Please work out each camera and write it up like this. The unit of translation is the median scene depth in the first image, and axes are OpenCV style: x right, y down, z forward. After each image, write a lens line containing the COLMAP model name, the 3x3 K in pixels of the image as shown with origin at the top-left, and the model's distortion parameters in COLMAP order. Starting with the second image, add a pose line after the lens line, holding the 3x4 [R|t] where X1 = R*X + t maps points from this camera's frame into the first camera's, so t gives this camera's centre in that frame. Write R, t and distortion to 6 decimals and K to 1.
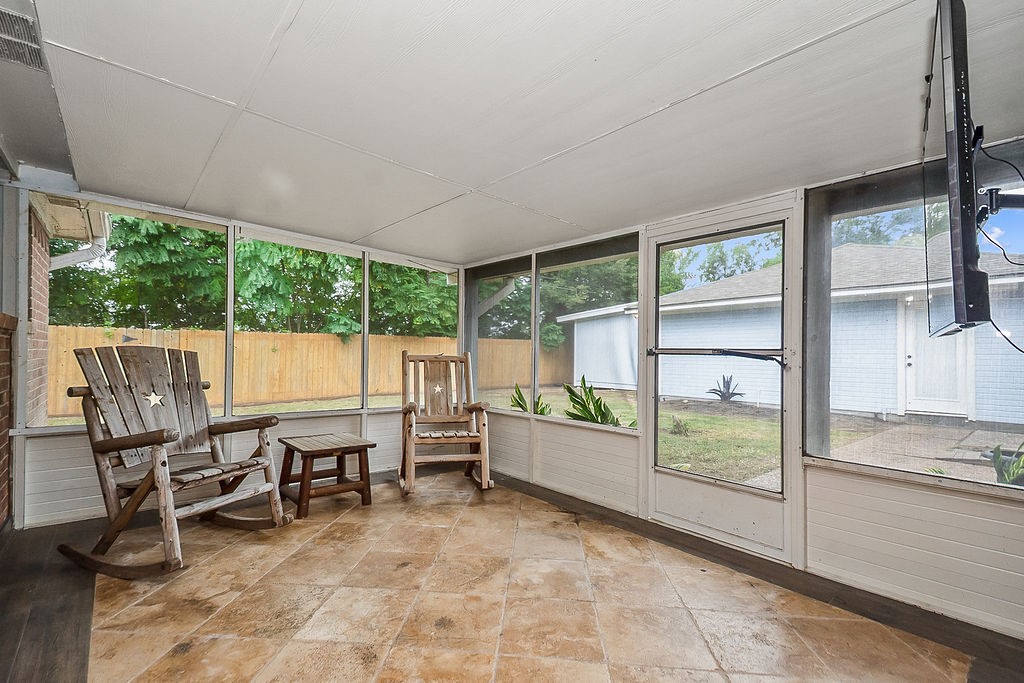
lens RADIAL K [[451.9, 0, 506.6], [0, 451.9, 356.2], [0, 0, 1]] dist [0.000258, -0.000017]
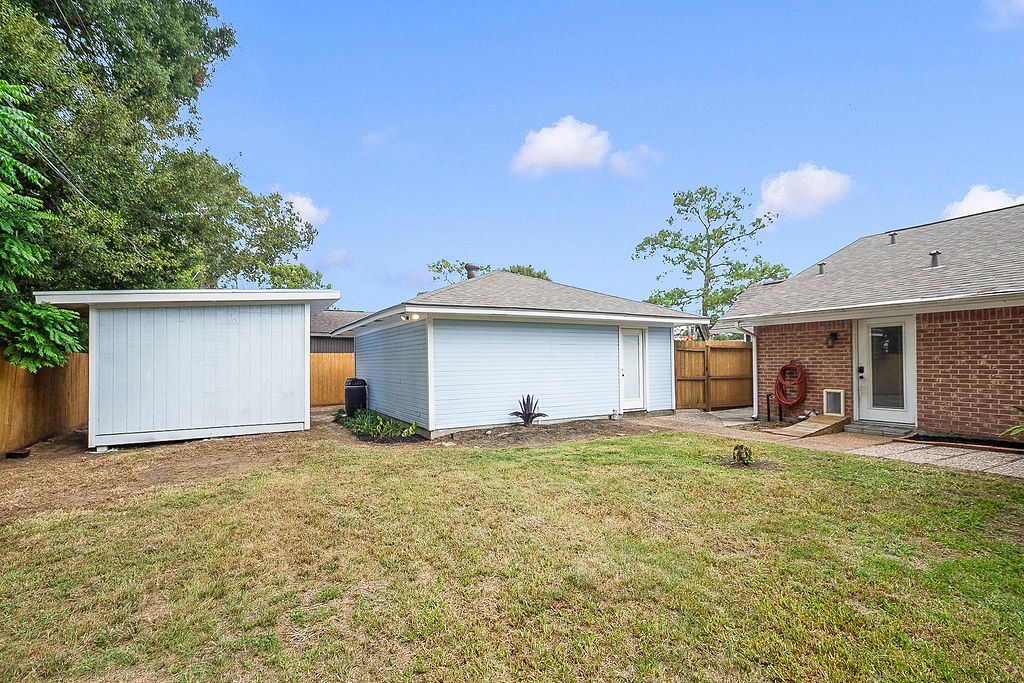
lens RADIAL K [[451.9, 0, 506.6], [0, 451.9, 356.2], [0, 0, 1]] dist [0.000258, -0.000017]
pose [[0.201139, 0.003676, 0.979556, -0.397368], [0.015285, 0.999859, -0.006891, -0.027753], [-0.979444, 0.016358, 0.201054, 0.854343]]
